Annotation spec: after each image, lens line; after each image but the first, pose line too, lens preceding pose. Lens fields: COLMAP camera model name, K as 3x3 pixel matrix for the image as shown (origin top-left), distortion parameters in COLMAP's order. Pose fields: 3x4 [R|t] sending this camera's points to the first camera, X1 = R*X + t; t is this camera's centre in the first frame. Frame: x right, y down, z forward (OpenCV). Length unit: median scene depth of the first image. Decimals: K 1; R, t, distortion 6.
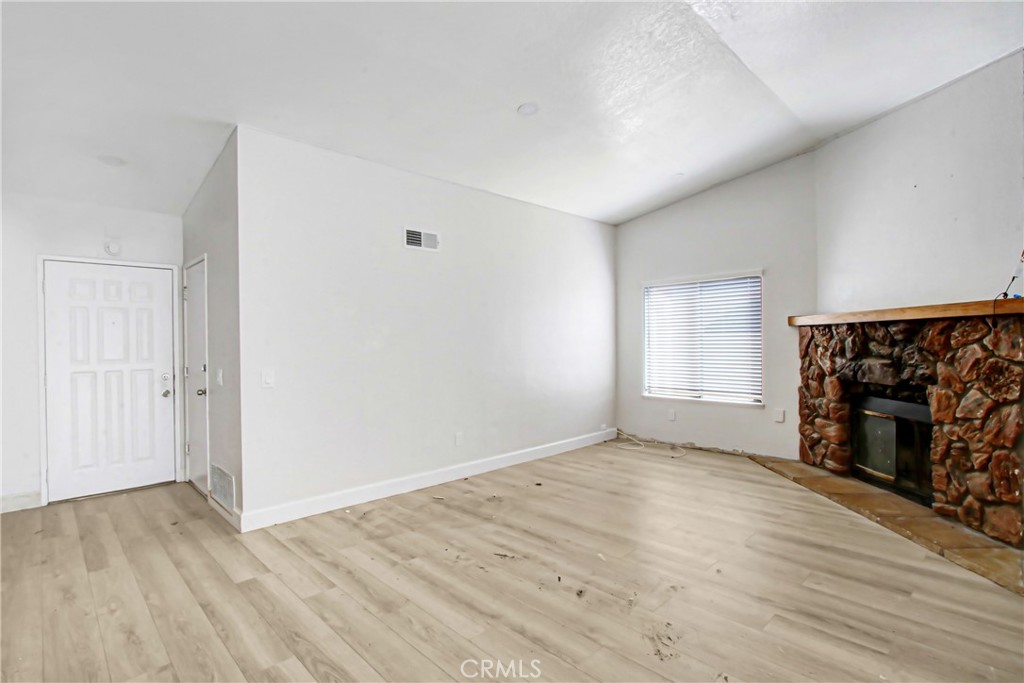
lens RADIAL K [[492.3, 0, 502.1], [0, 492.3, 339.2], [0, 0, 1]] dist [-0.009701, -0.000416]
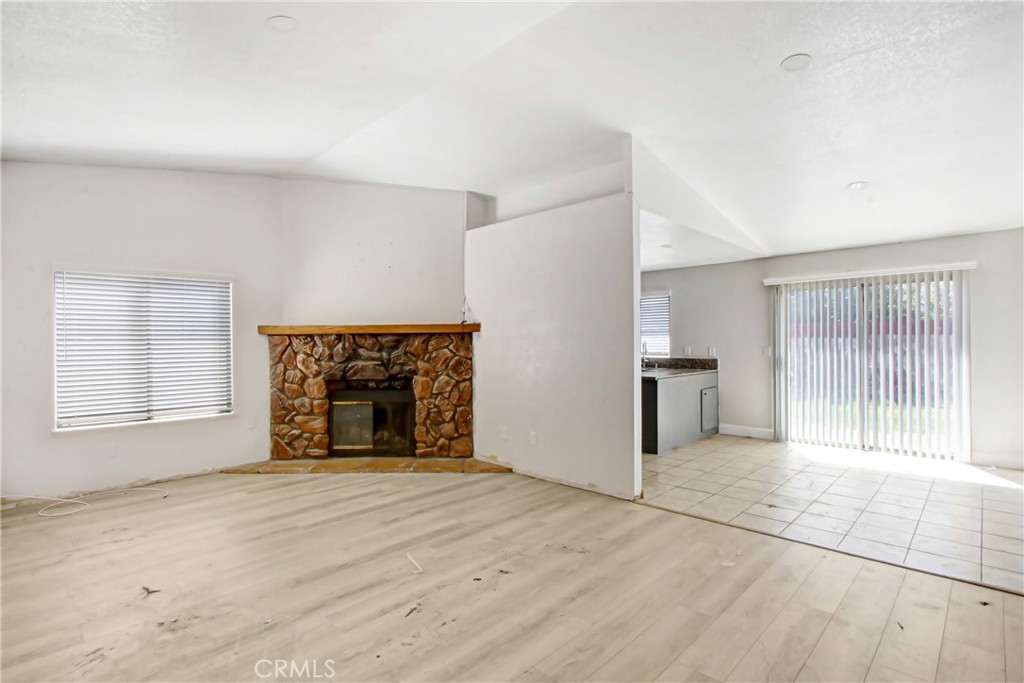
lens RADIAL K [[492.3, 0, 502.1], [0, 492.3, 339.2], [0, 0, 1]] dist [-0.009701, -0.000416]
pose [[-0.018020, 0.021847, 0.999599, -0.706414], [0.004777, 0.999752, -0.021765, 0.012932], [-0.999826, 0.004383, -0.018120, 0.753439]]
